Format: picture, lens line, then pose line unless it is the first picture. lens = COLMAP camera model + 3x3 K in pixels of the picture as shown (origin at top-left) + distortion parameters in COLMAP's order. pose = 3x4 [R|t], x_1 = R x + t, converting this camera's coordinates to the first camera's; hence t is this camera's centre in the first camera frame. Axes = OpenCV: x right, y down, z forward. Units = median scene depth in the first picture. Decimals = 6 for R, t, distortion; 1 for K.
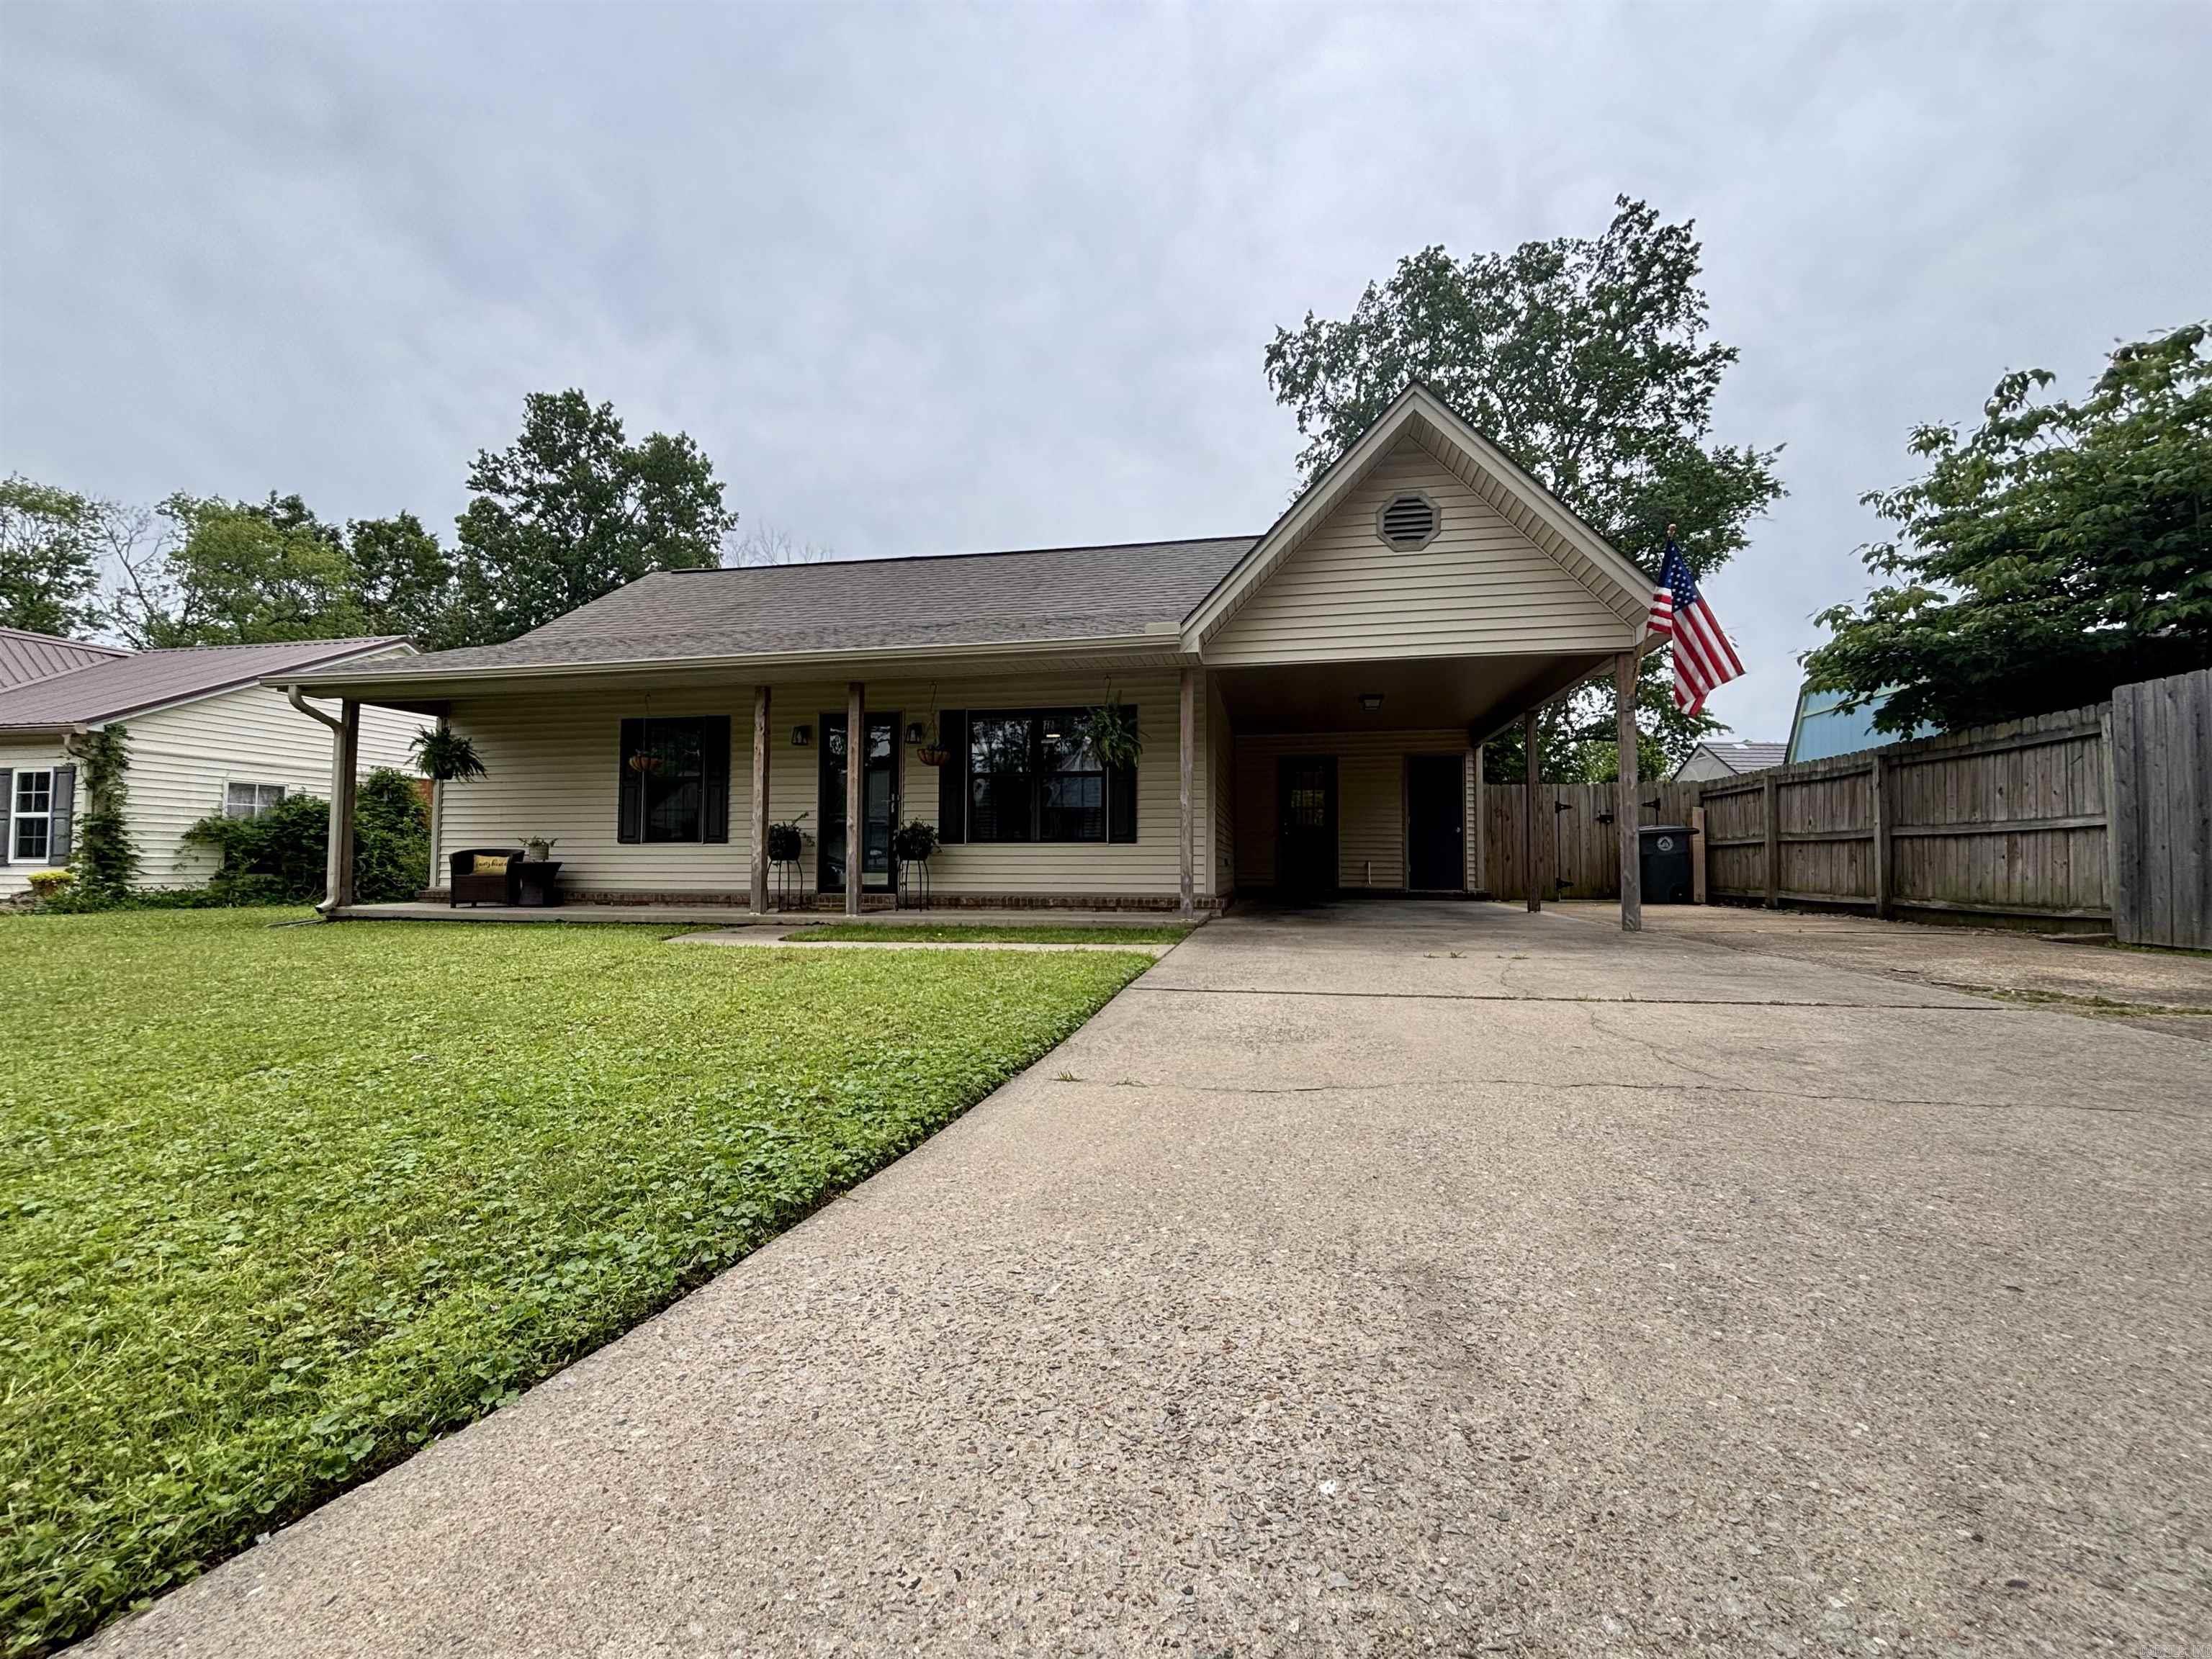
lens RADIAL K [[888.6, 0, 1106.0], [0, 888.6, 829.5], [0, 0, 1]] dist [0.001527, -0.000703]
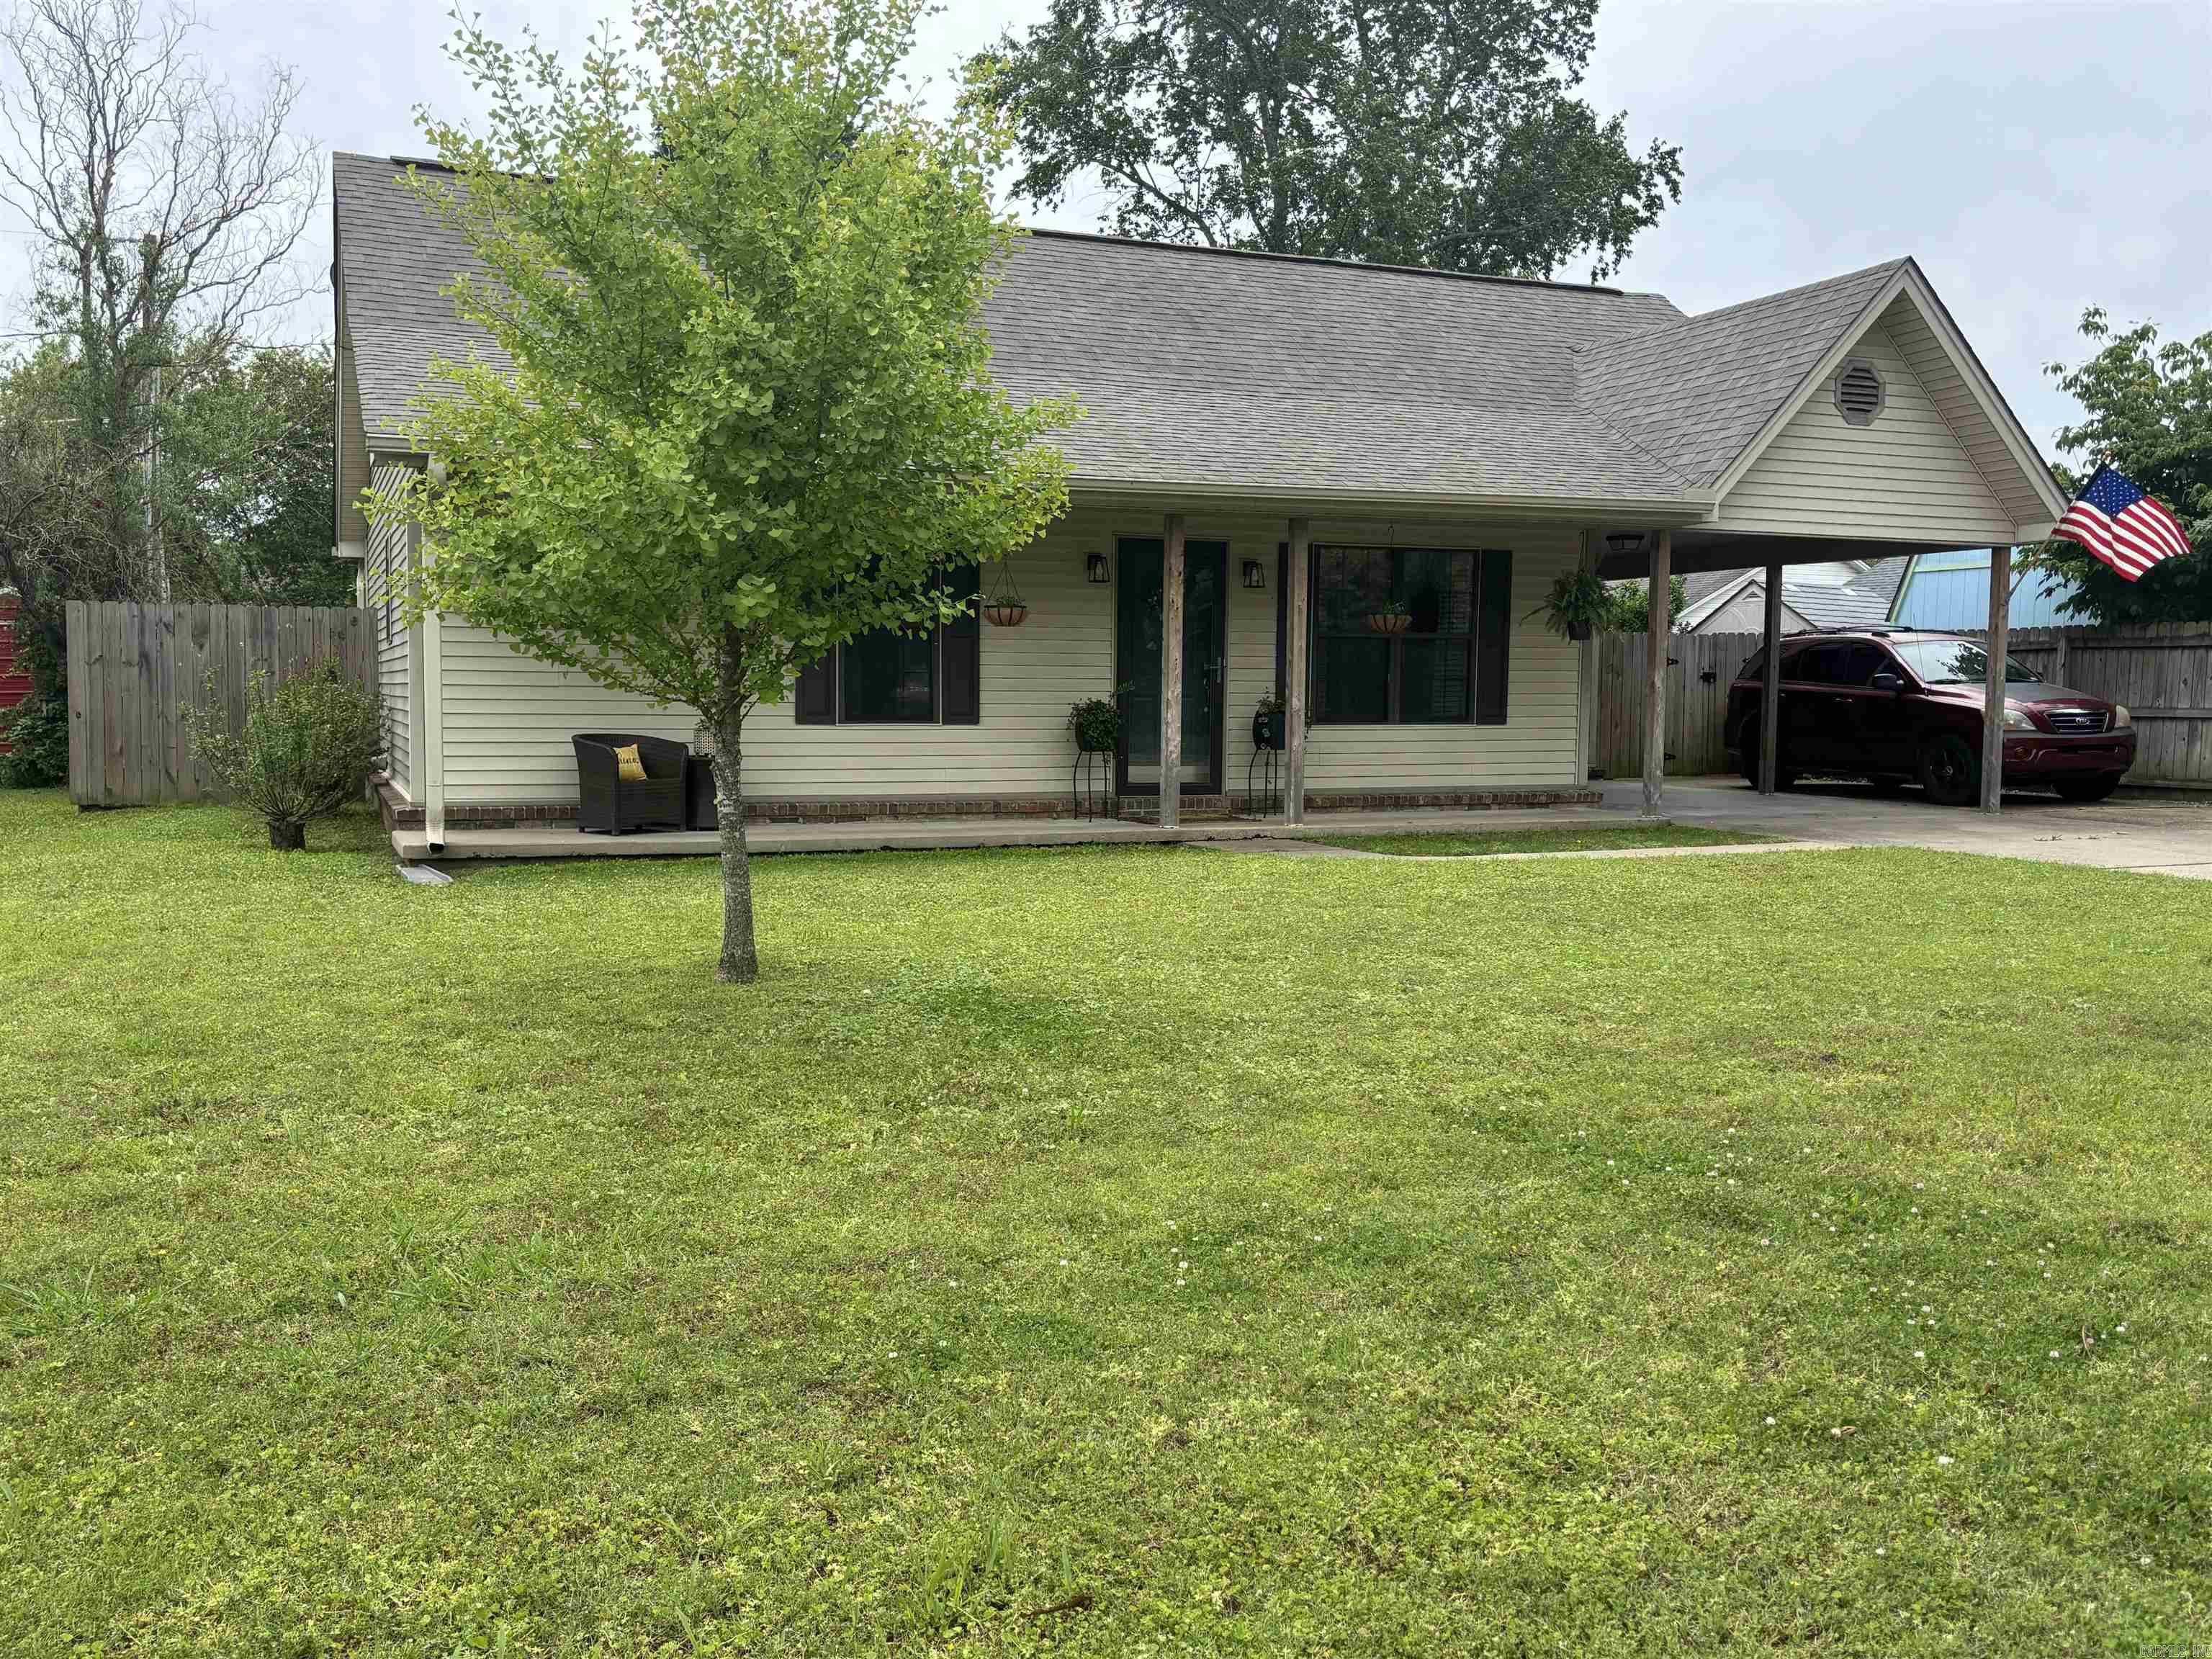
lens RADIAL K [[1956.8, 0, 1106.0], [0, 1956.8, 829.5], [0, 0, 1]] dist [-0.009623, -0.012990]
pose [[0.846095, -0.035084, 0.531876, -1.226568], [-0.023234, 0.994456, 0.102558, -0.063714], [-0.532525, -0.099131, 0.840589, -0.316243]]
